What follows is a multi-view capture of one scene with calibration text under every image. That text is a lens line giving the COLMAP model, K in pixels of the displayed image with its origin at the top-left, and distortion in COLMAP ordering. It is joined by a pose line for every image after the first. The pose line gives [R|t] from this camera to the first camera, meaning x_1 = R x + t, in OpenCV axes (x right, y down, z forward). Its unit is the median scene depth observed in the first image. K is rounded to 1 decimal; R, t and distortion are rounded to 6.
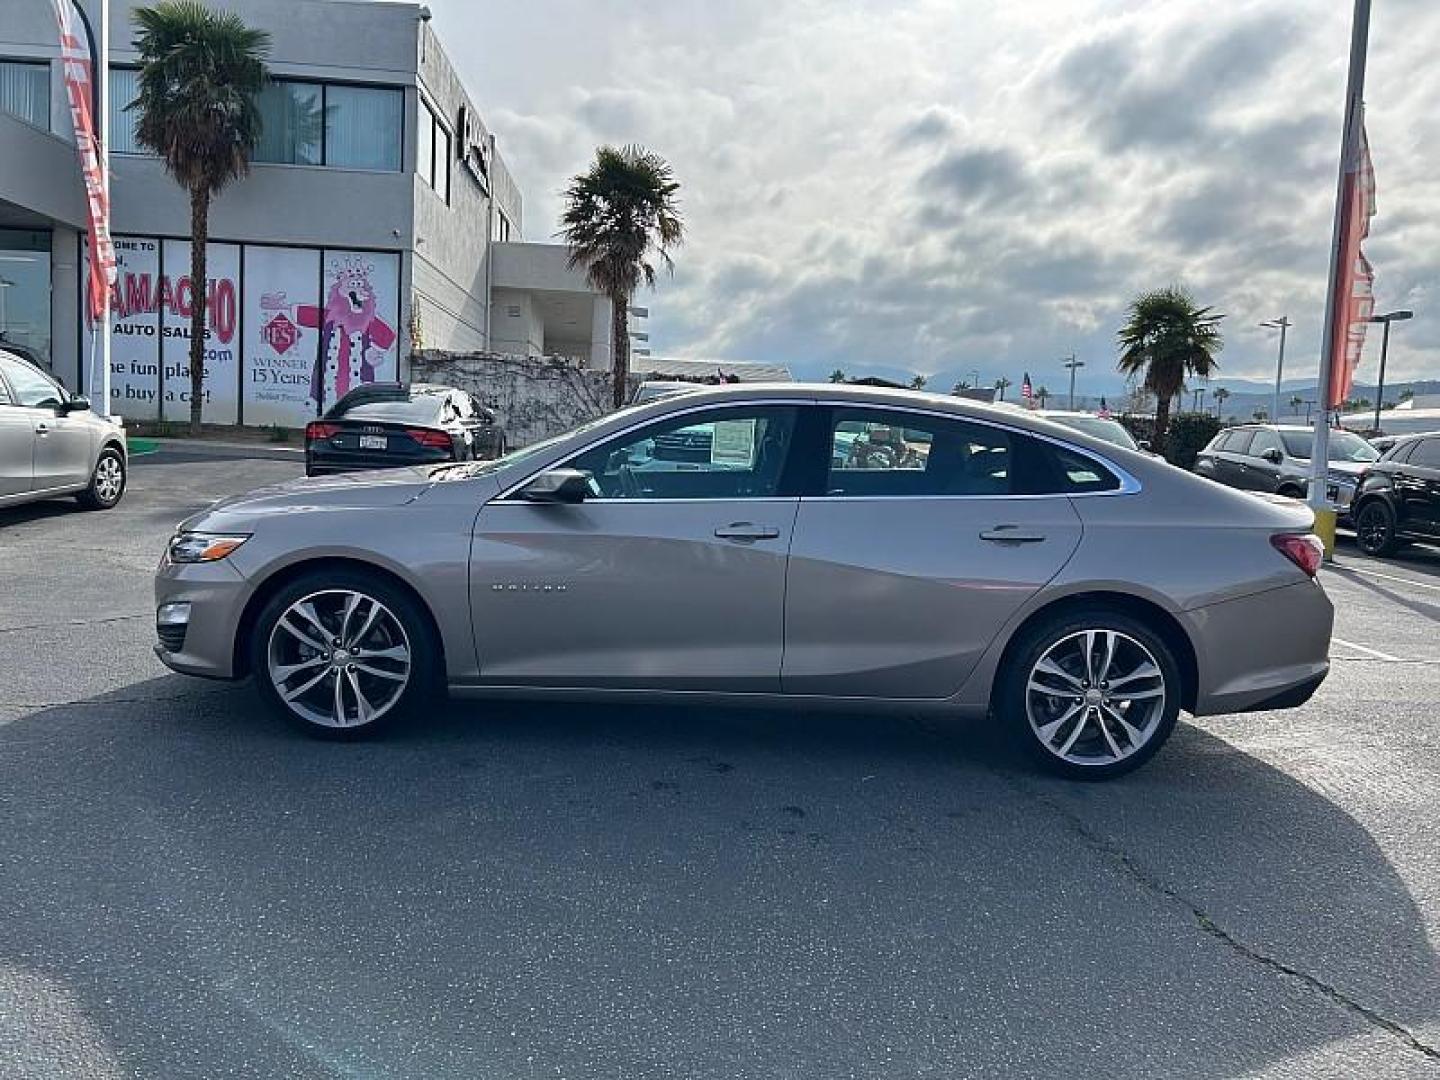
lens RADIAL K [[1116.9, 0, 720.0], [0, 1116.9, 540.0], [0, 0, 1]] dist [-0.000909, -0.007052]
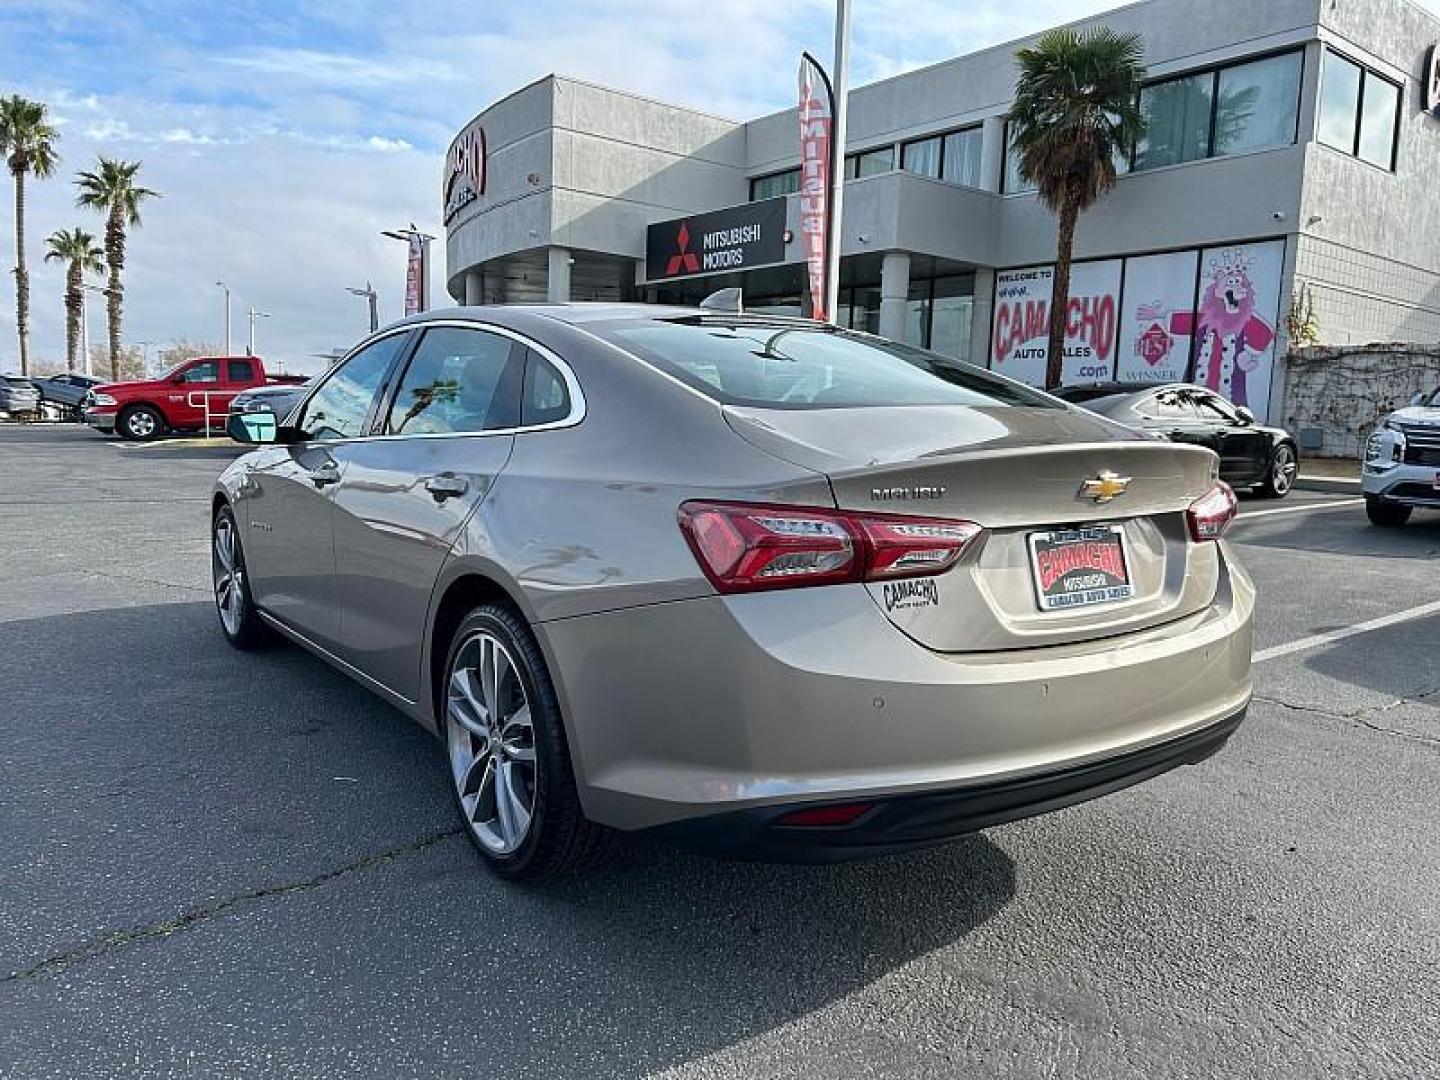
lens RADIAL K [[1103.2, 0, 710.7], [0, 1103.2, 545.2], [0, 0, 1]] dist [0.058134, -0.066176]
pose [[0.557353, 0.057492, -0.828283, 0.198054], [-0.078279, 0.996795, 0.016515, 0.001625], [0.826577, 0.055632, 0.560067, 0.156514]]
